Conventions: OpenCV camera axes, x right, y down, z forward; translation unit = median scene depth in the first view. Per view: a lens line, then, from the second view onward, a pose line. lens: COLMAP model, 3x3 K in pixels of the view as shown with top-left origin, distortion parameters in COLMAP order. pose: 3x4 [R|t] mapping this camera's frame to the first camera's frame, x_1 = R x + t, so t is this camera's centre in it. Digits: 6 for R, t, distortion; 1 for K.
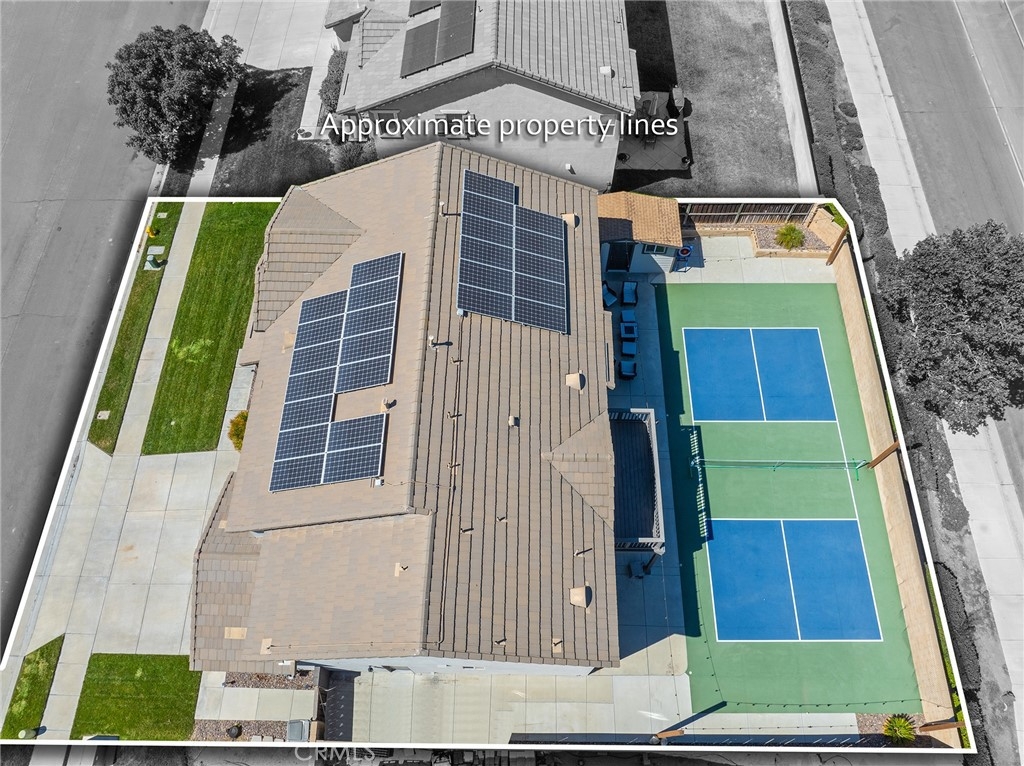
lens RADIAL K [[721.1, 0, 512.0], [0, 721.1, 383.0], [0, 0, 1]] dist [-0.035657, 0.002470]
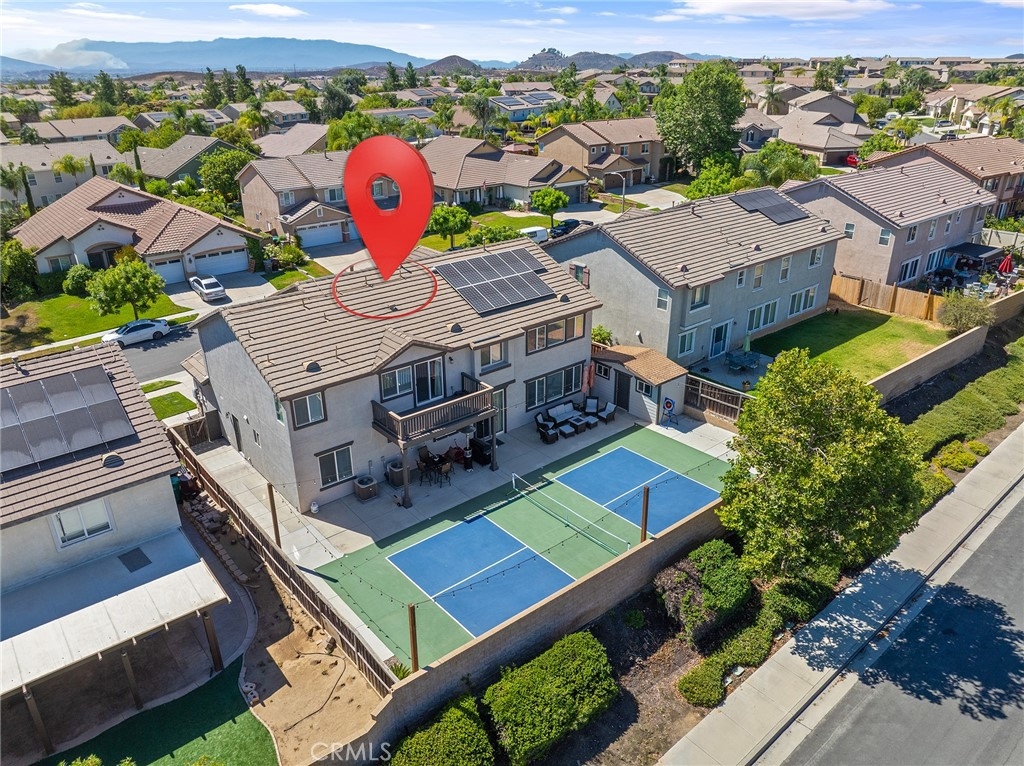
lens RADIAL K [[721.1, 0, 512.0], [0, 721.1, 383.0], [0, 0, 1]] dist [-0.035657, 0.002470]
pose [[0.655966, 0.311472, -0.687527, 0.895948], [-0.667161, 0.665258, -0.335152, 0.355650], [0.352992, 0.678540, 0.644189, 0.177957]]
